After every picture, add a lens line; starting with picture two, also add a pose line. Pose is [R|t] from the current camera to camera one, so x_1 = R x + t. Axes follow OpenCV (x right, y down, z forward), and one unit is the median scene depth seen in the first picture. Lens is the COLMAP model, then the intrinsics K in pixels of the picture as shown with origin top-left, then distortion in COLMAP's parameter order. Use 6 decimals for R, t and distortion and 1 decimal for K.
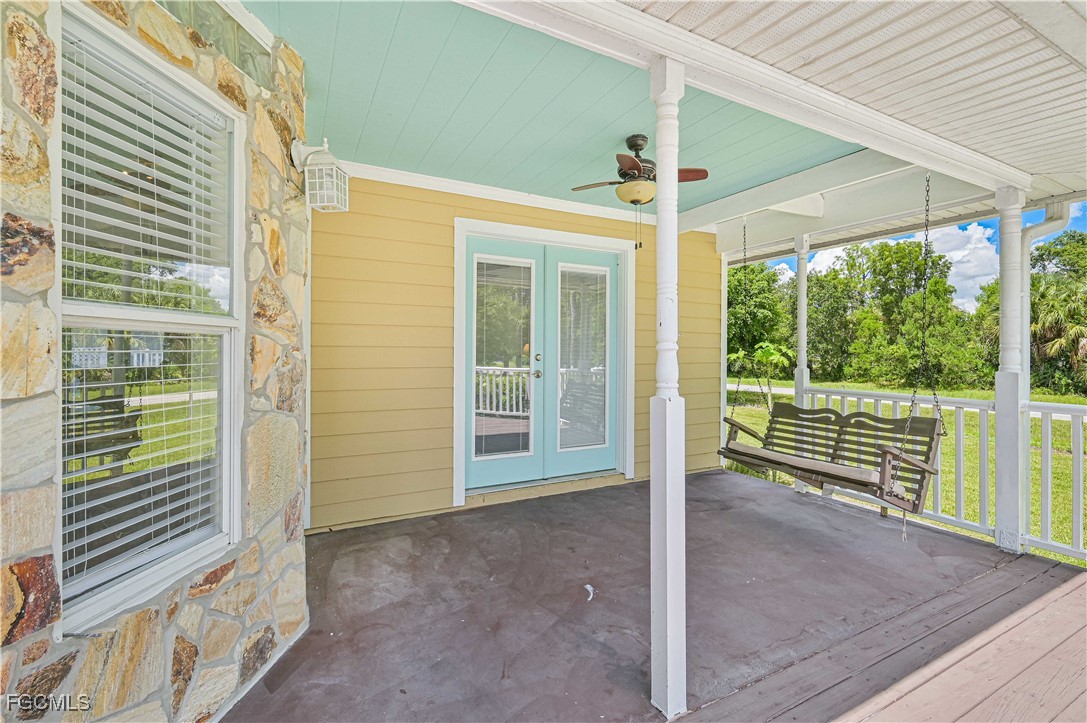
lens RADIAL K [[483.8, 0, 543.1], [0, 483.8, 355.7], [0, 0, 1]] dist [-0.000978, 0.000754]
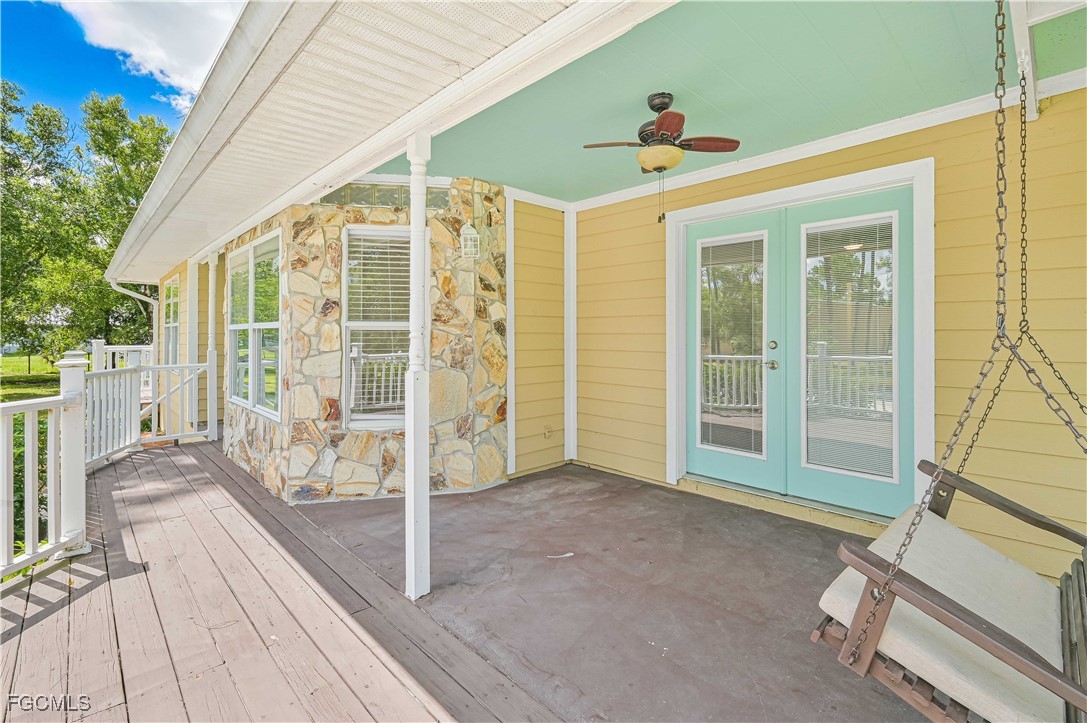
lens RADIAL K [[483.8, 0, 536.5], [0, 483.8, 334.5], [0, 0, 1]] dist [-0.000978, 0.000754]
pose [[0.274385, -0.004692, -0.961608, 1.307498], [-0.008402, 0.999938, -0.007276, -0.009301], [0.961583, 0.010076, 0.274329, 0.726553]]
